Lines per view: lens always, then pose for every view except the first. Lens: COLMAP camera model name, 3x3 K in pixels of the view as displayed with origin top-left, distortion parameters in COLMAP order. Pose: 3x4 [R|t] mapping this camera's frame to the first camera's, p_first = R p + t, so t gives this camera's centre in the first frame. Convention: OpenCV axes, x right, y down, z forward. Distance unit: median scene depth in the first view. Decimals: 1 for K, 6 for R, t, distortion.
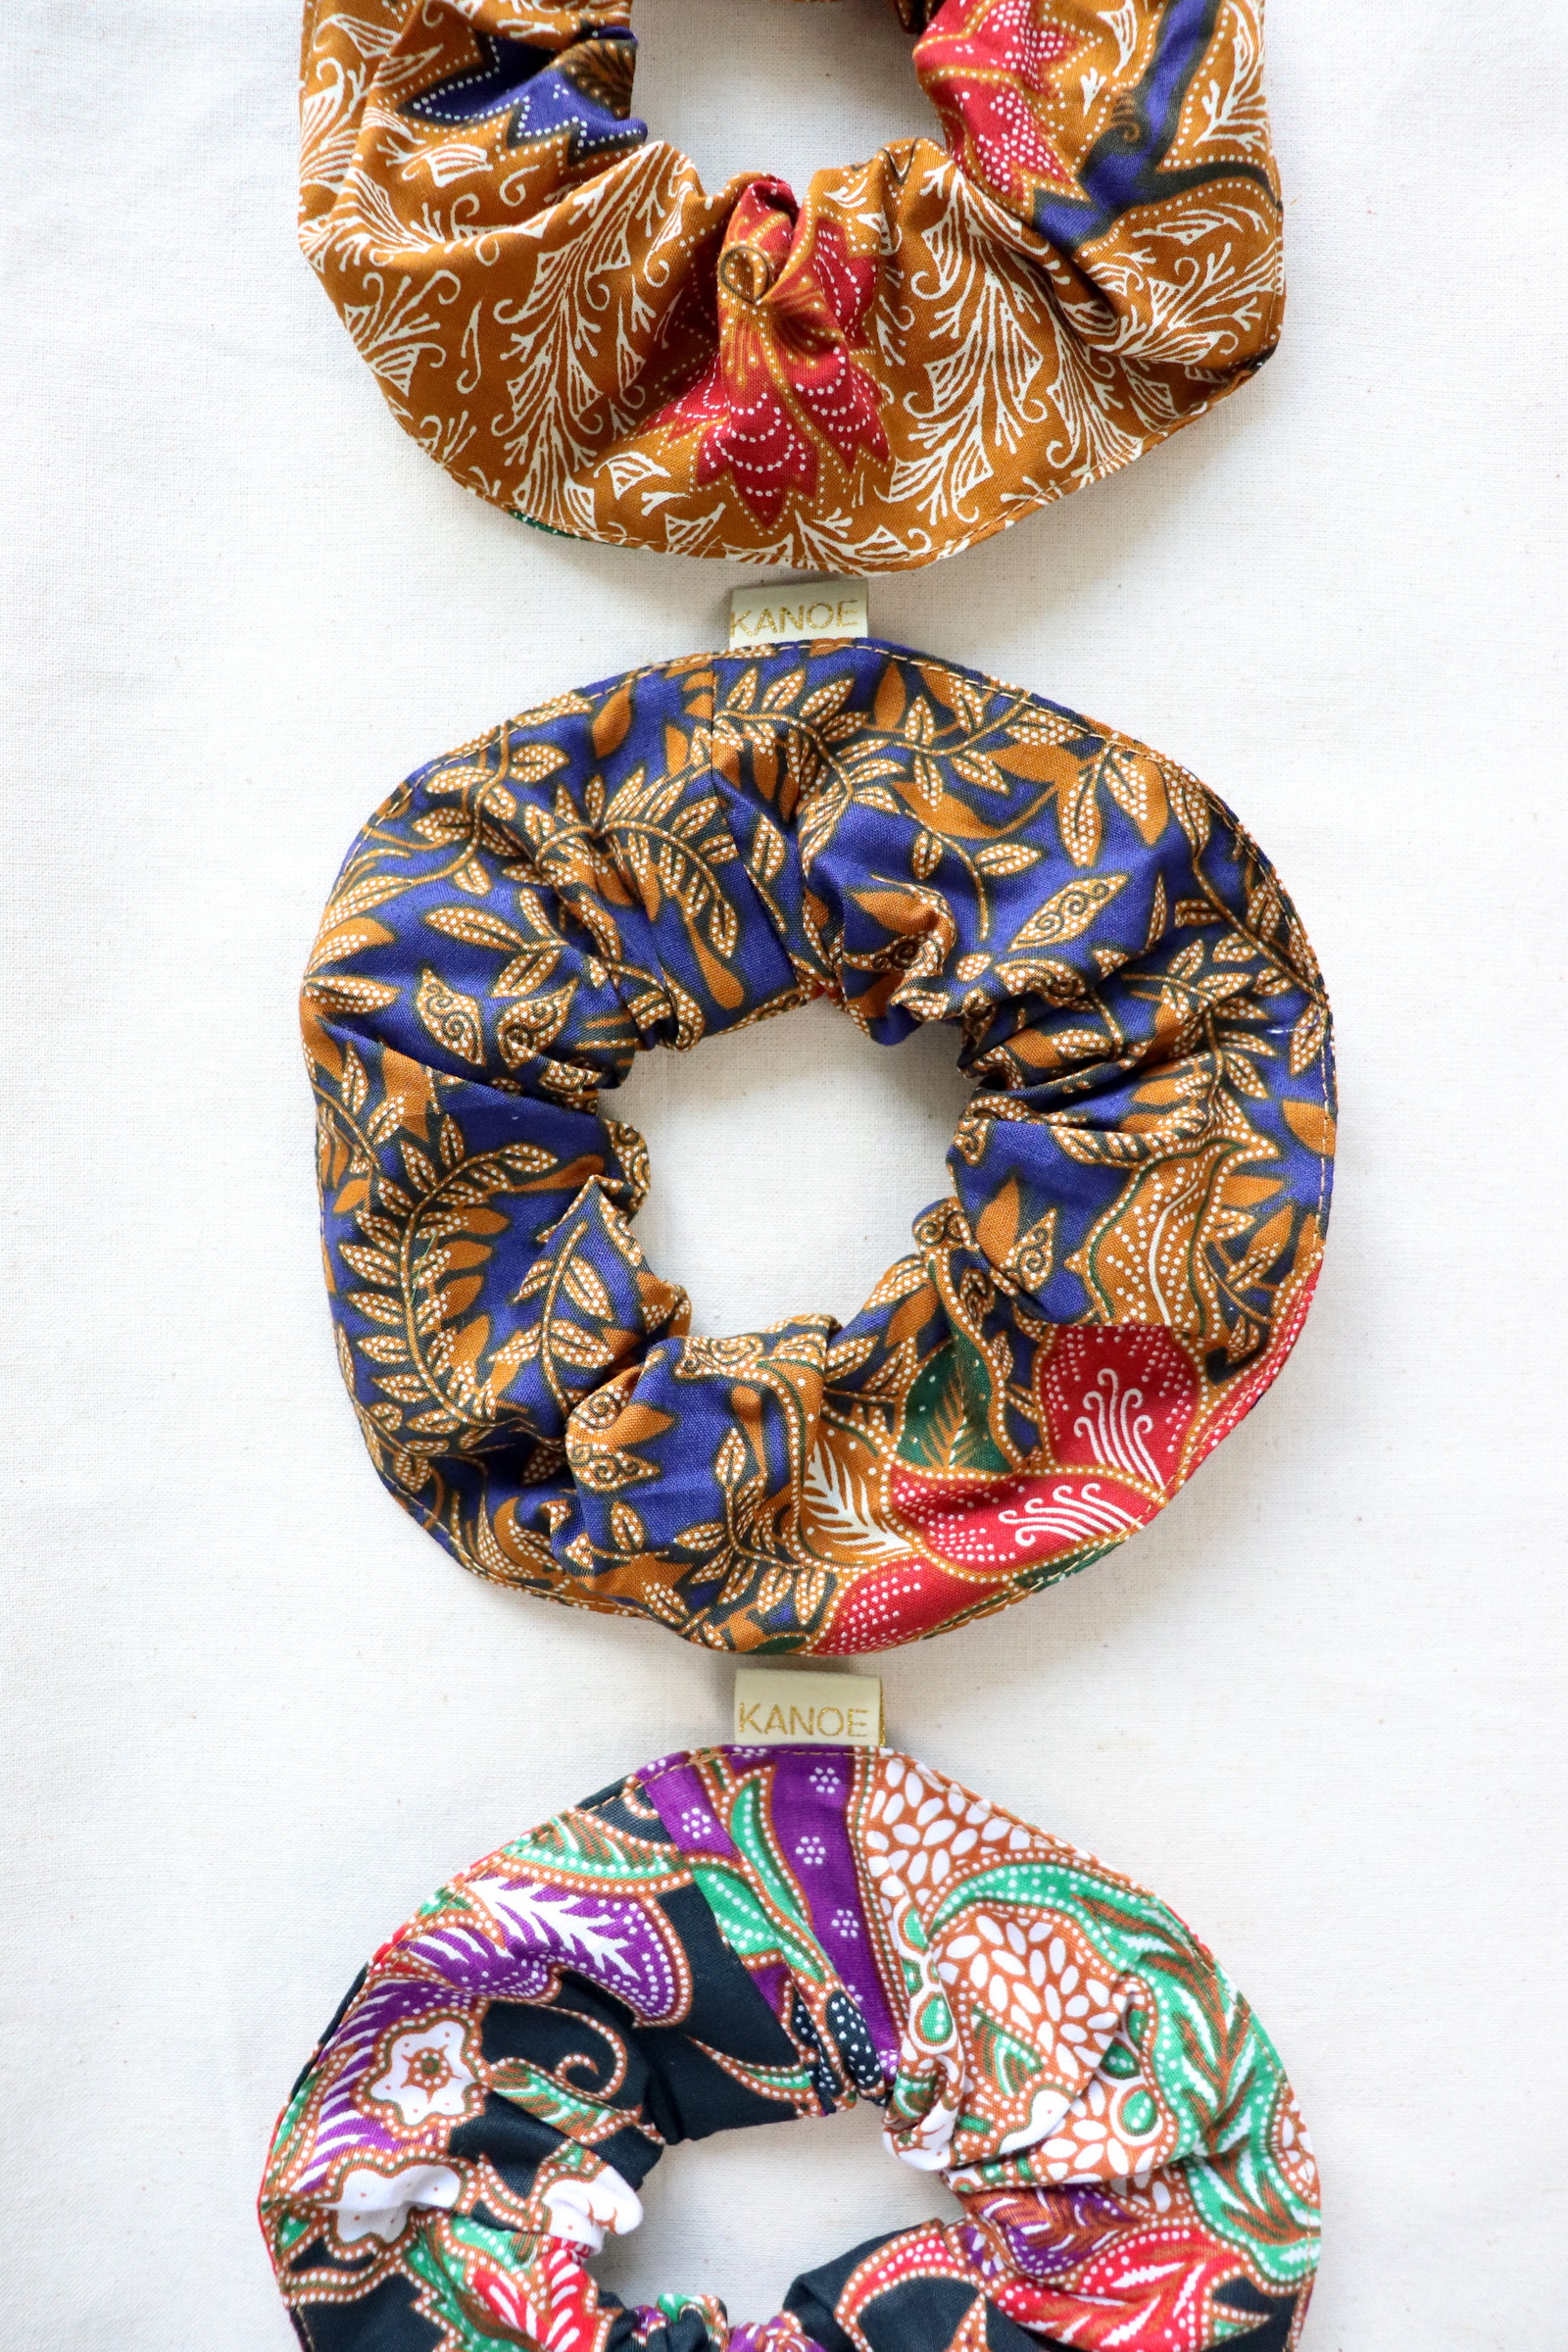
lens RADIAL K [[2070.3, 0, 772.2], [0, 2070.3, 1156.6], [0, 0, 1]] dist [-0.154402, 0.100575]
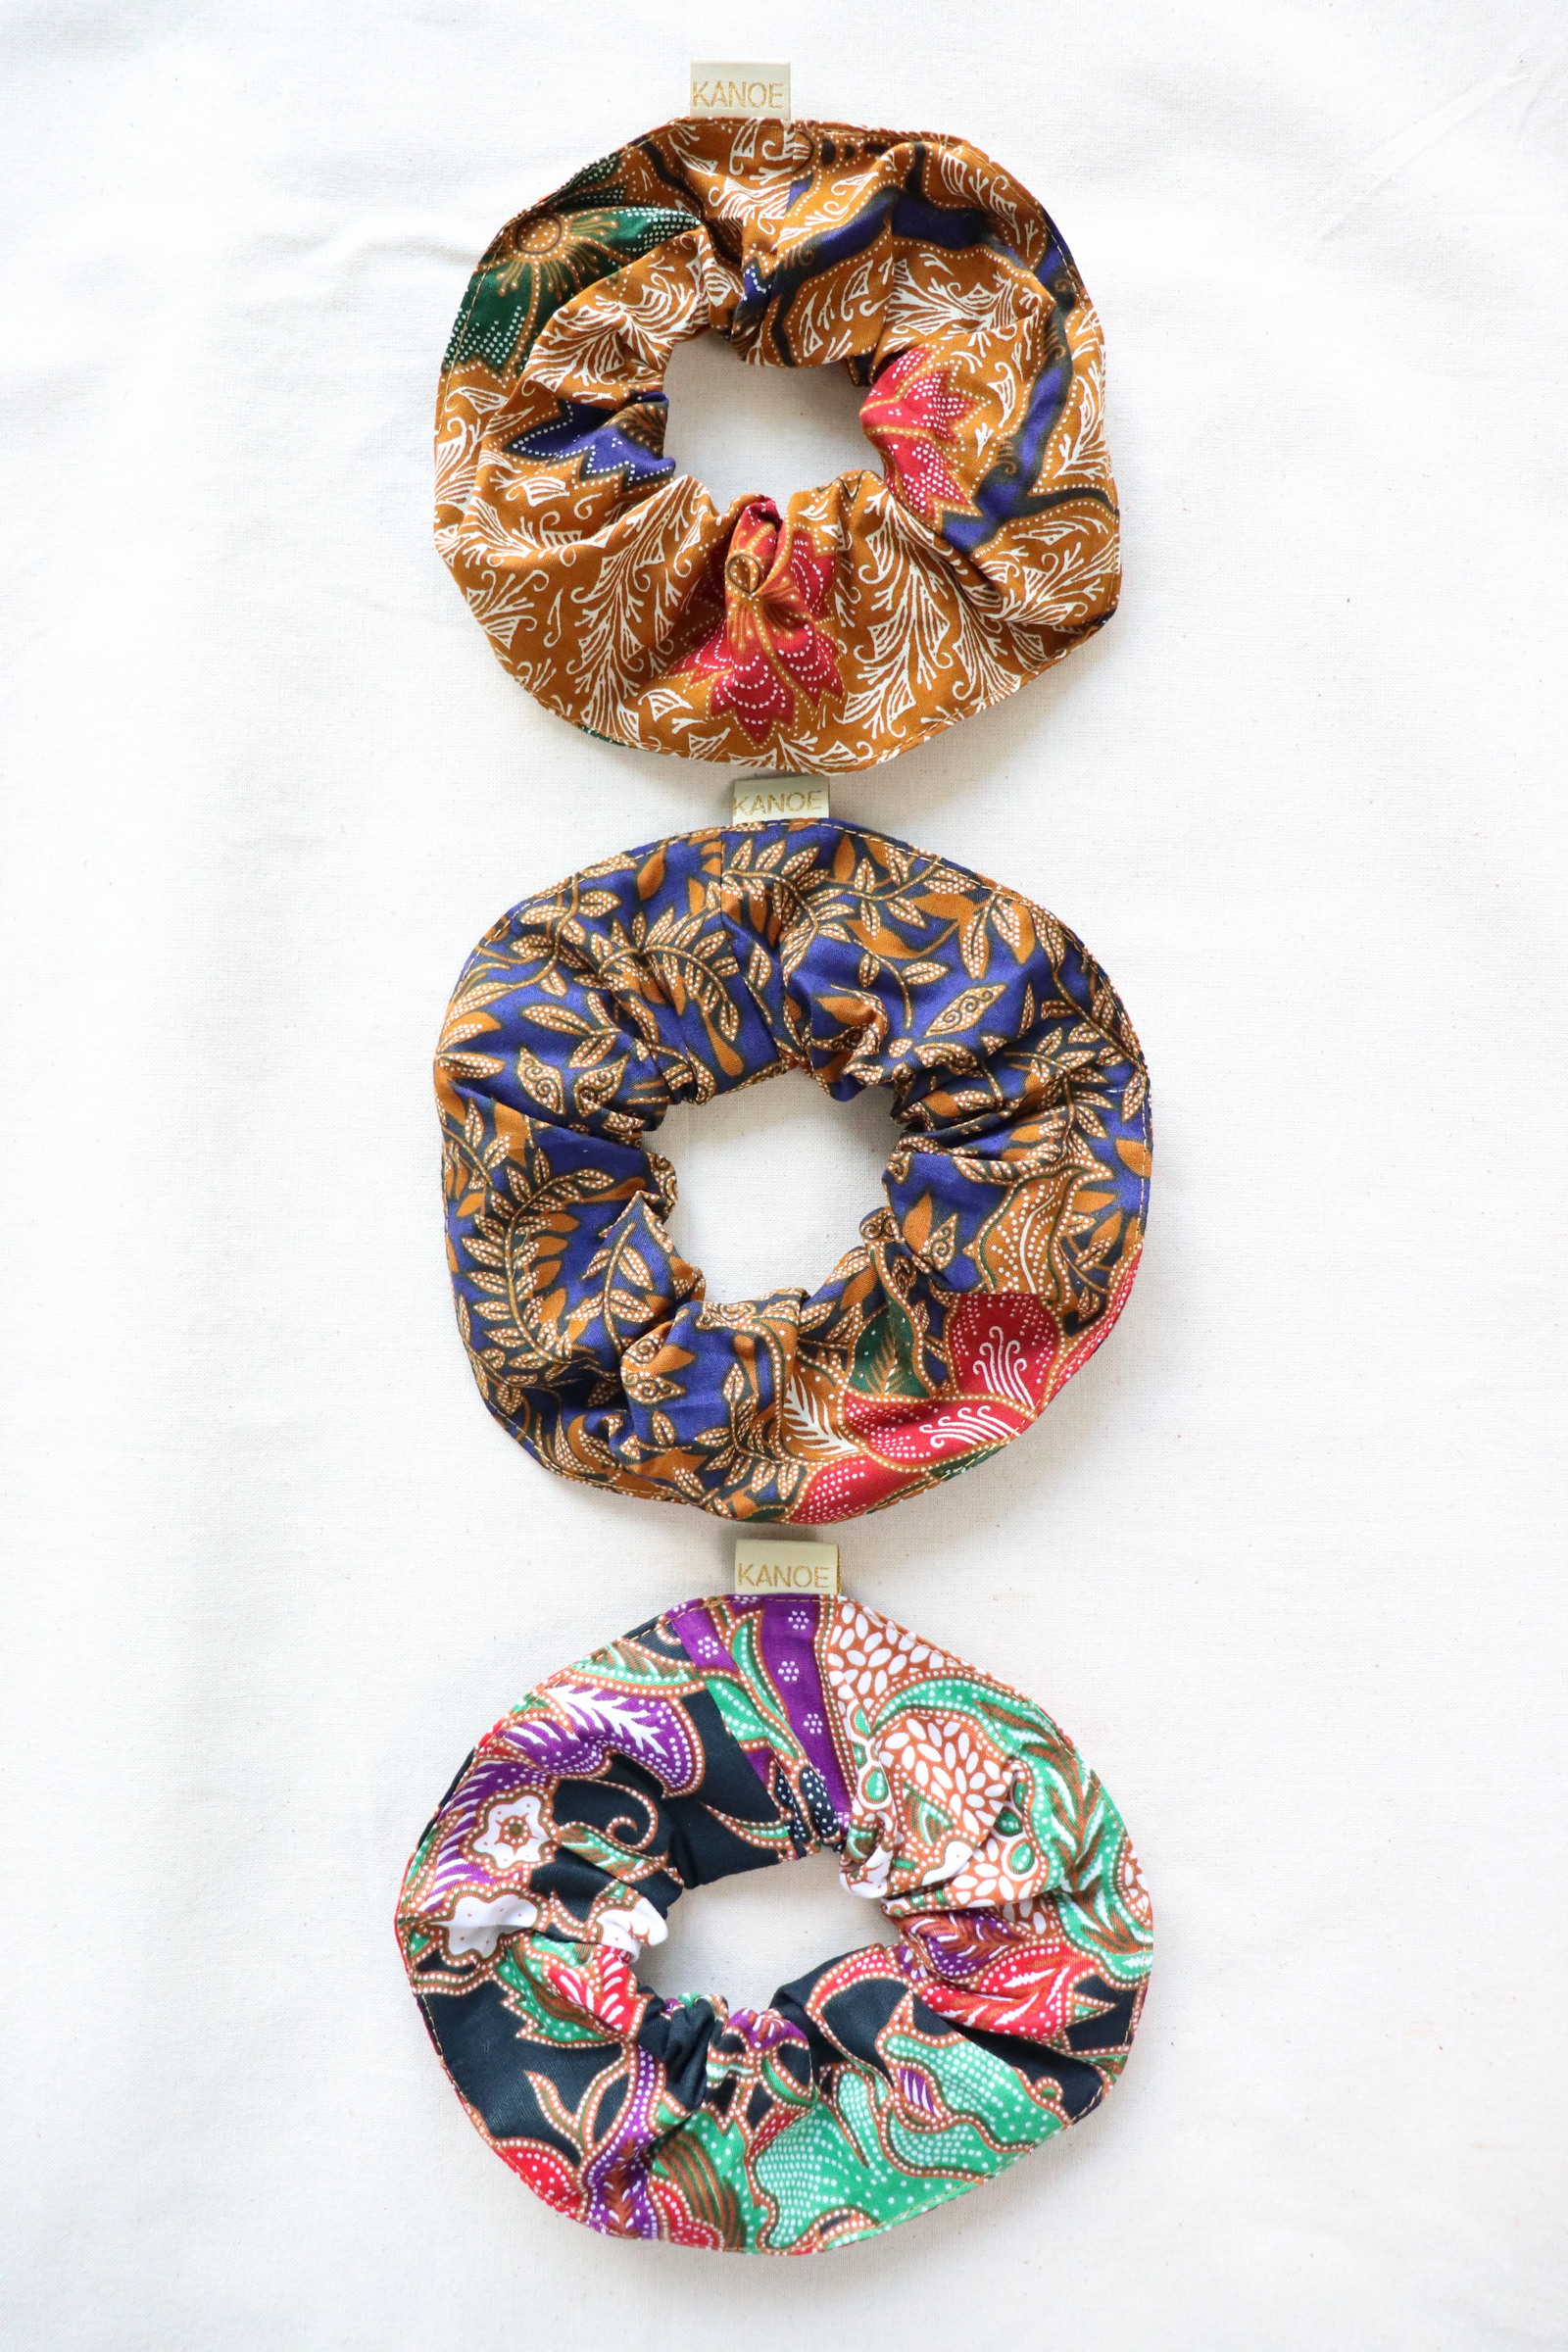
lens RADIAL K [[2070.3, 0, 717.4], [0, 2070.3, 1101.8], [0, 0, 1]] dist [-0.154402, 0.100575]
pose [[0.999807, 0.001012, -0.019629, -0.003063], [-0.001946, 0.998863, -0.047624, 0.015818], [0.019559, 0.047653, 0.998672, -0.449814]]
